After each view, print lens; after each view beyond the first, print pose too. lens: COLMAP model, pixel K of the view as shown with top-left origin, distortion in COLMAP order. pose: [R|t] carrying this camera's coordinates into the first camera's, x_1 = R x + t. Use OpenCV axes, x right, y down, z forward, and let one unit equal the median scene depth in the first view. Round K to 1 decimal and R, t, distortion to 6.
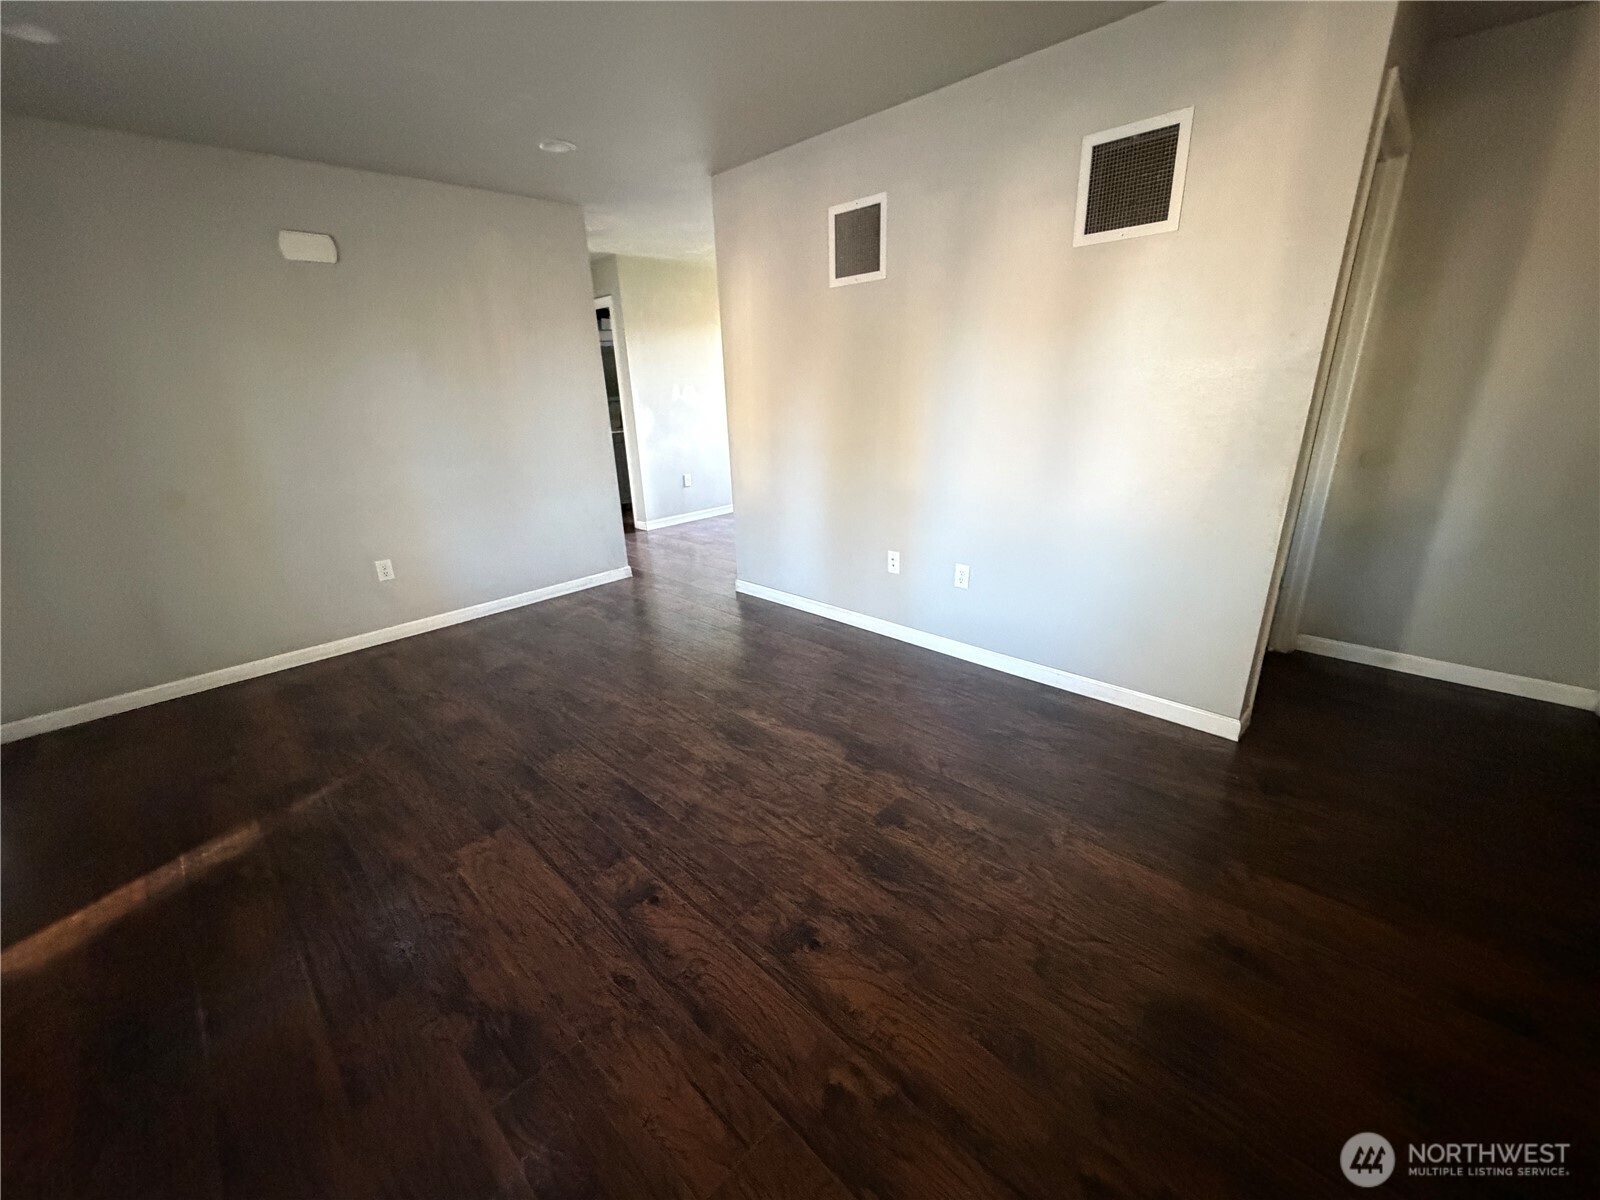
lens RADIAL K [[643.6, 0, 793.9], [0, 643.6, 599.6], [0, 0, 1]] dist [0.000142, -0.001088]
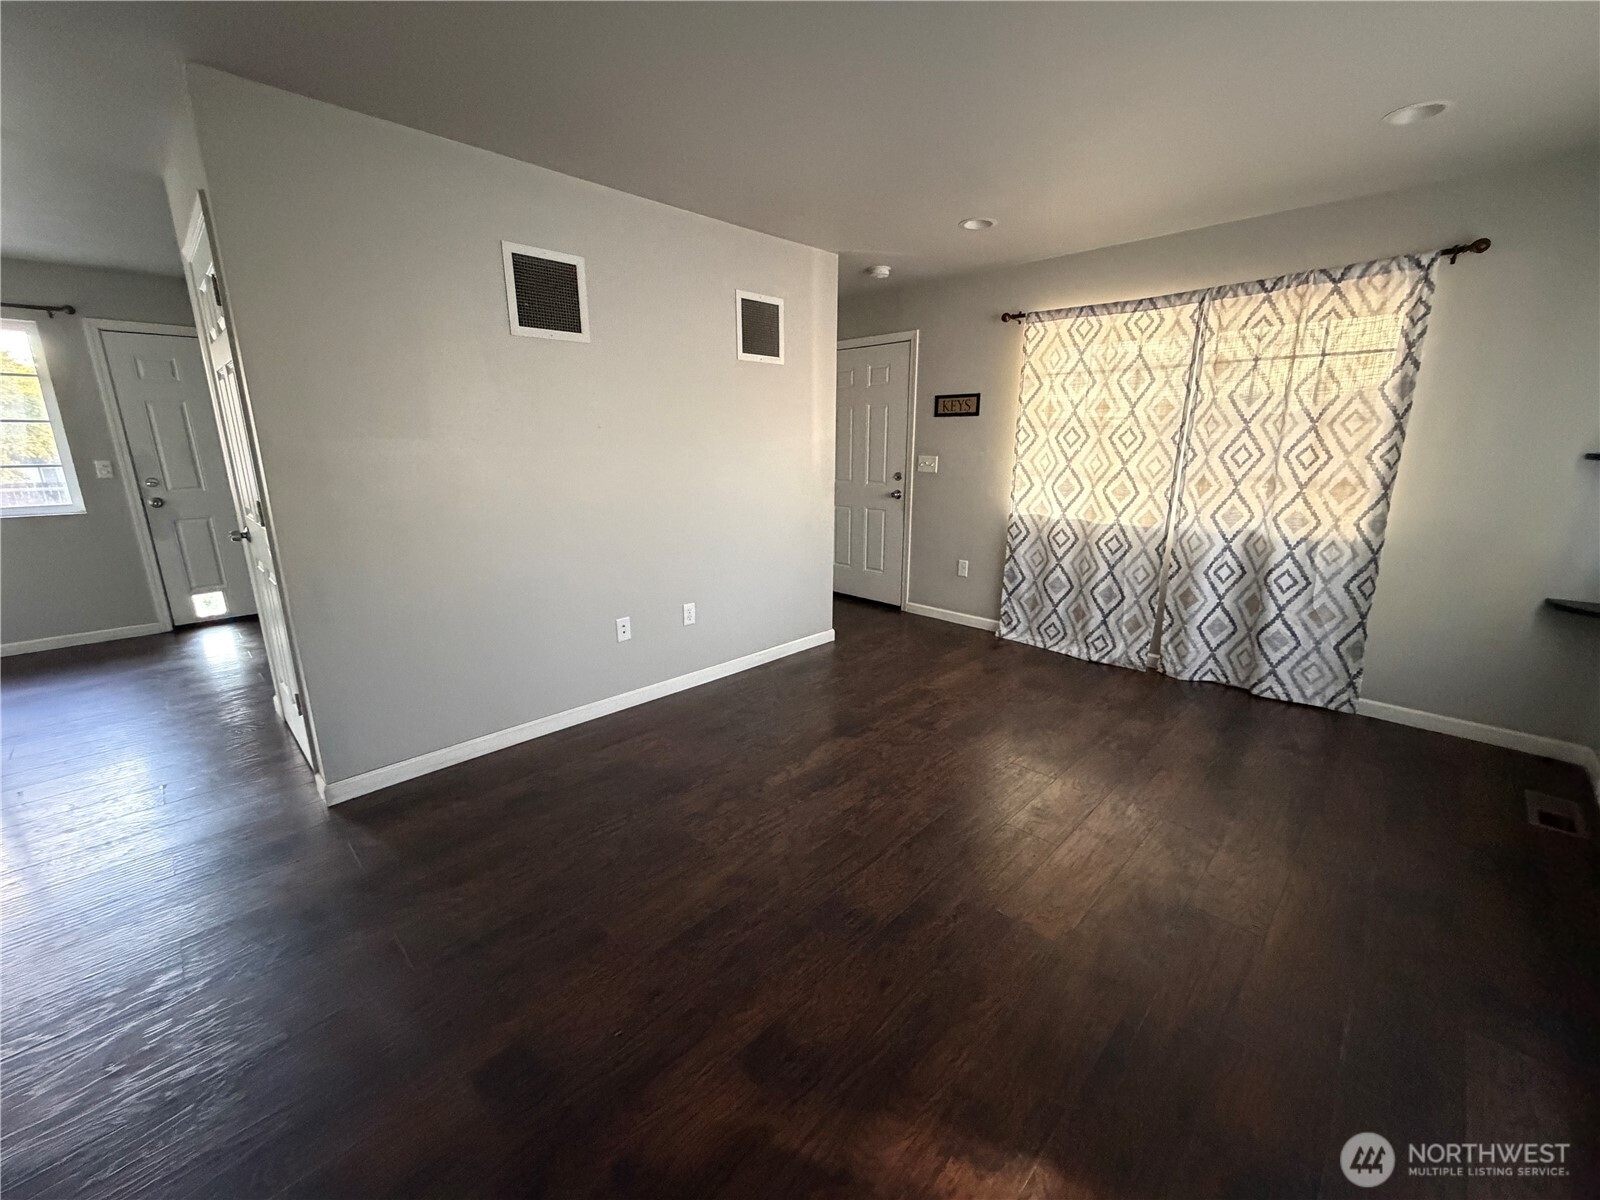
lens RADIAL K [[643.6, 0, 794.5], [0, 643.6, 601.8], [0, 0, 1]] dist [0.000142, -0.001088]
pose [[-0.003810, -0.206010, 0.978543, -0.974815], [0.331115, 0.923089, 0.195624, -0.249348], [-0.943583, 0.324756, 0.064696, 0.850188]]
